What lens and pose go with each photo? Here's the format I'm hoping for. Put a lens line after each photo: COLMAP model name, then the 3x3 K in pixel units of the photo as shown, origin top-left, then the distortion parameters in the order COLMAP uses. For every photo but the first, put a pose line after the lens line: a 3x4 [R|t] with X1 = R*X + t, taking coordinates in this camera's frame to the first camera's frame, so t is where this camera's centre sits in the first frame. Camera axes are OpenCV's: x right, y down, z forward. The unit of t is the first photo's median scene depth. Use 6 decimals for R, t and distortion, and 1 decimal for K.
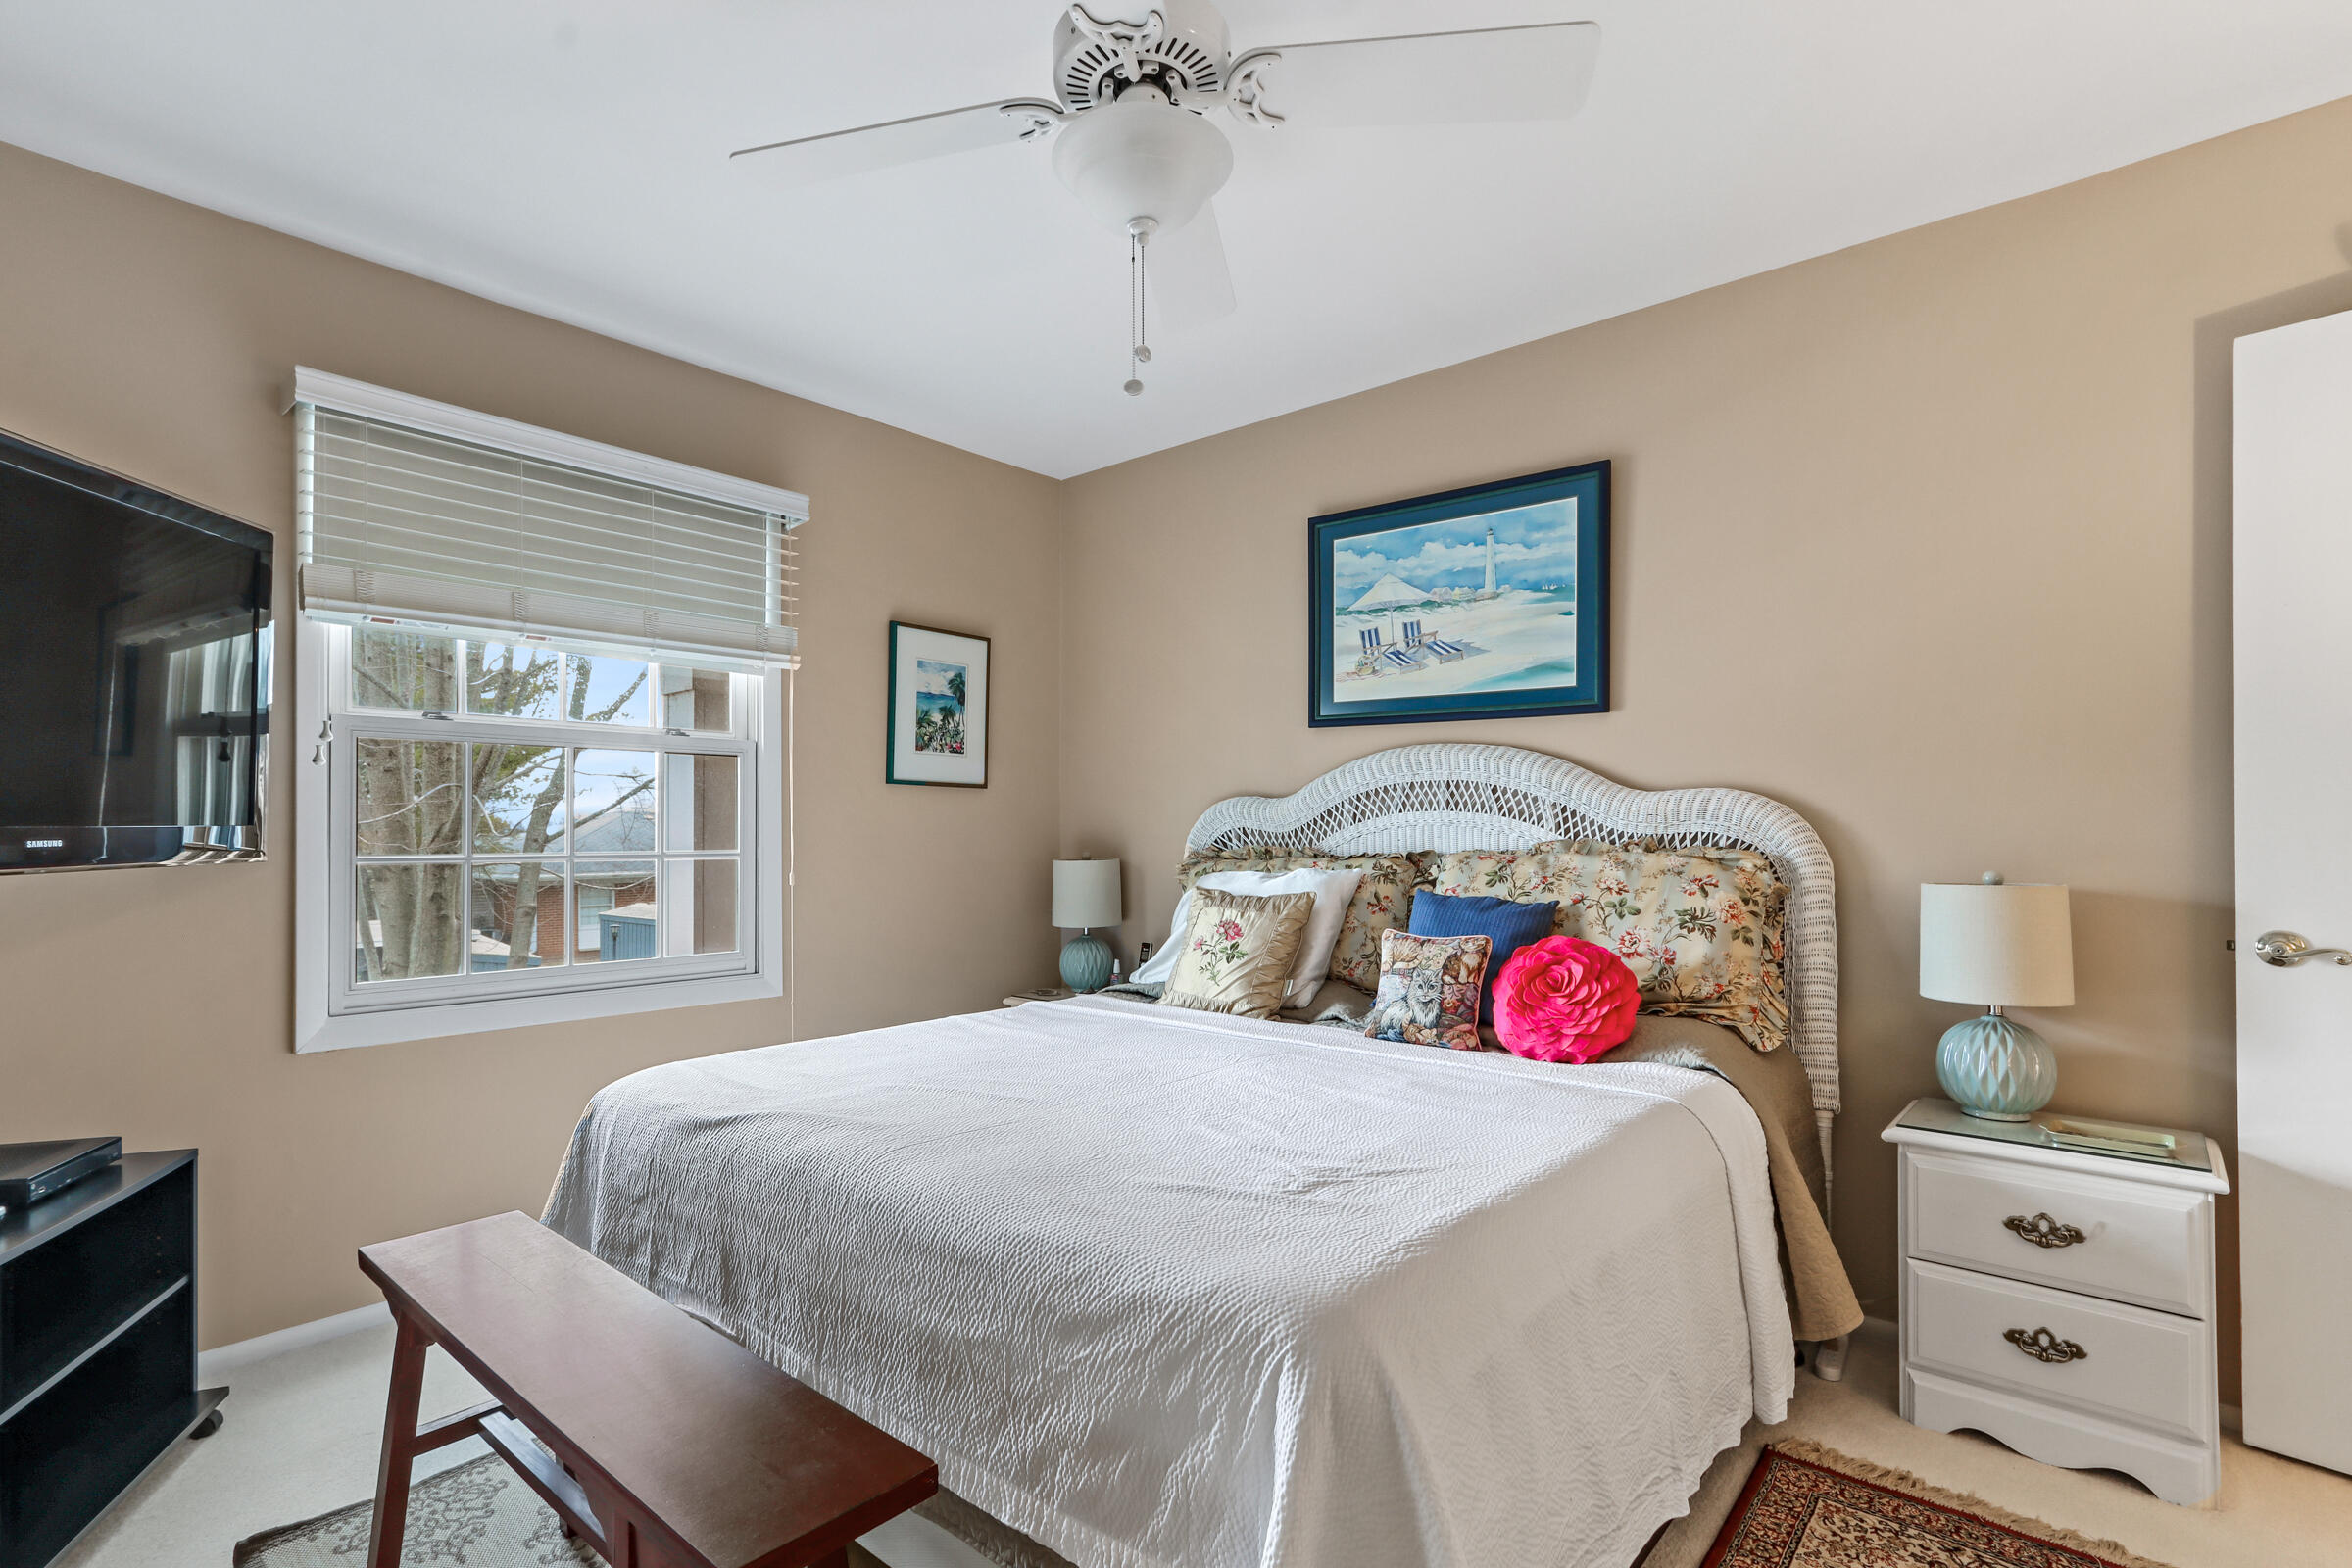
lens RADIAL K [[1131.2, 0, 1159.1], [0, 1131.2, 803.3], [0, 0, 1]] dist [-0.000992, 0.001477]
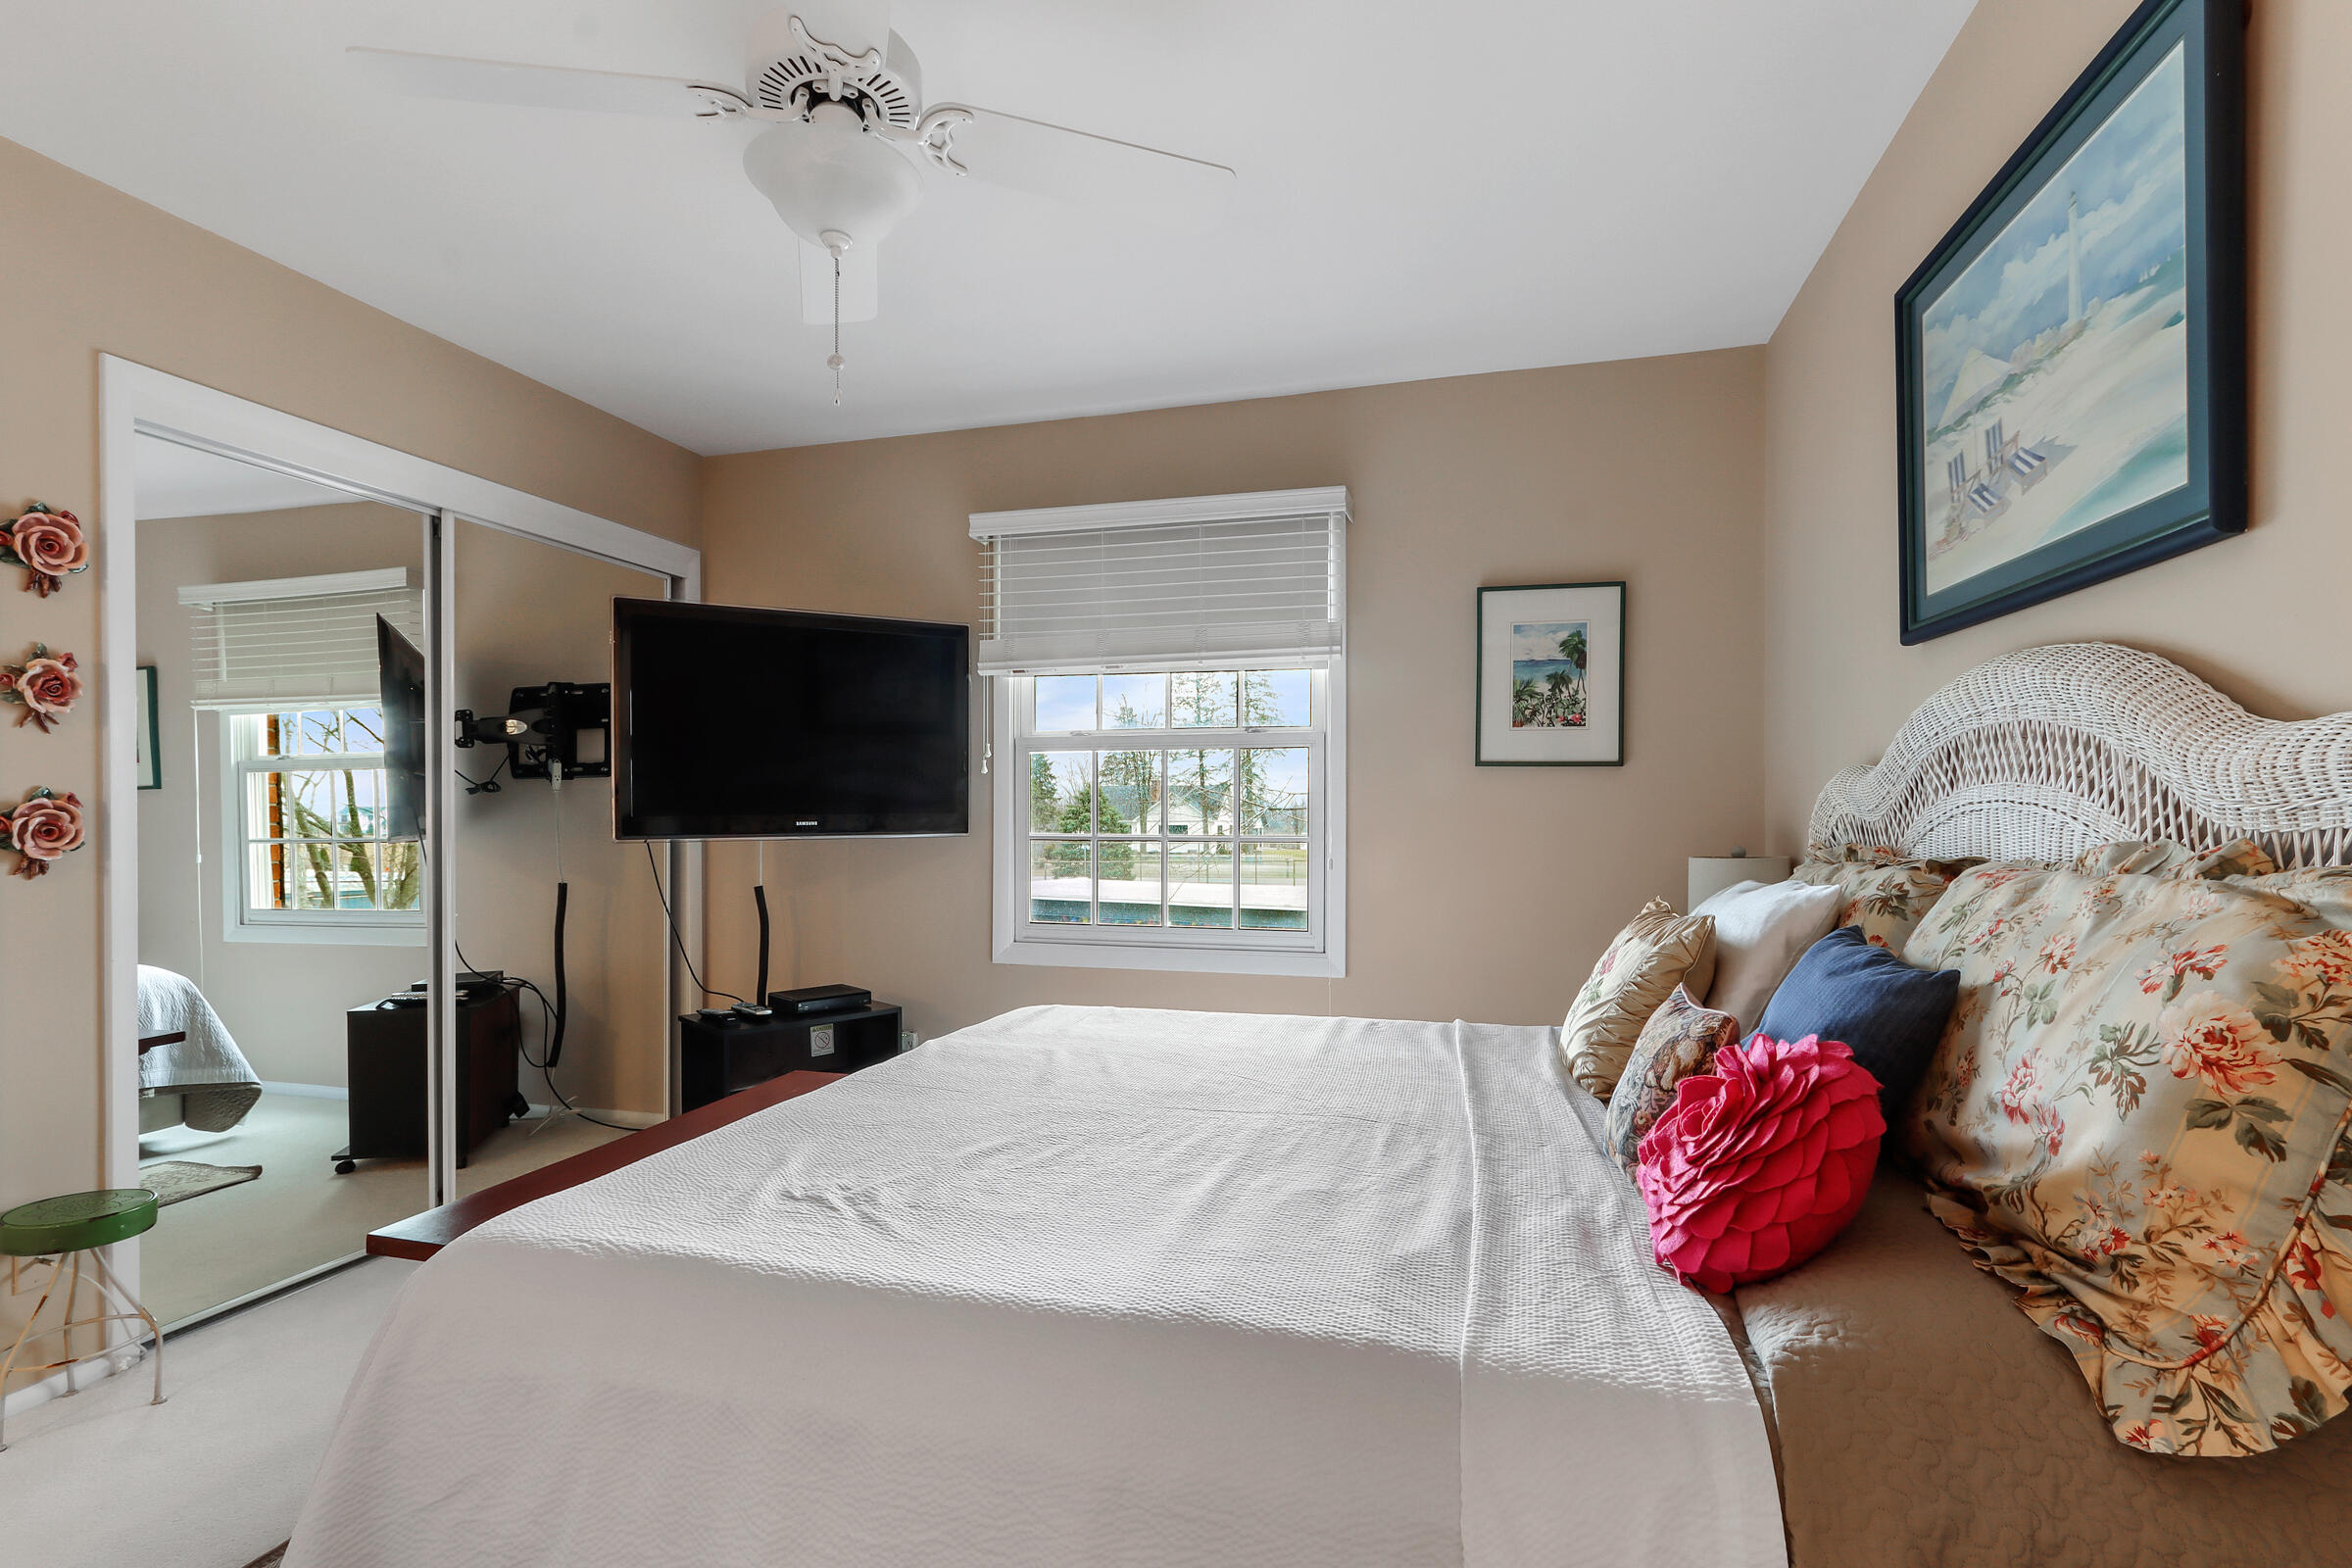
lens RADIAL K [[1131.2, 0, 1158.4], [0, 1131.2, 793.6], [0, 0, 1]] dist [-0.000992, 0.001477]
pose [[0.416814, -0.016391, -0.908844, 0.512830], [0.021058, 0.999743, -0.008373, 0.007531], [0.908748, -0.015649, 0.417052, 0.403194]]
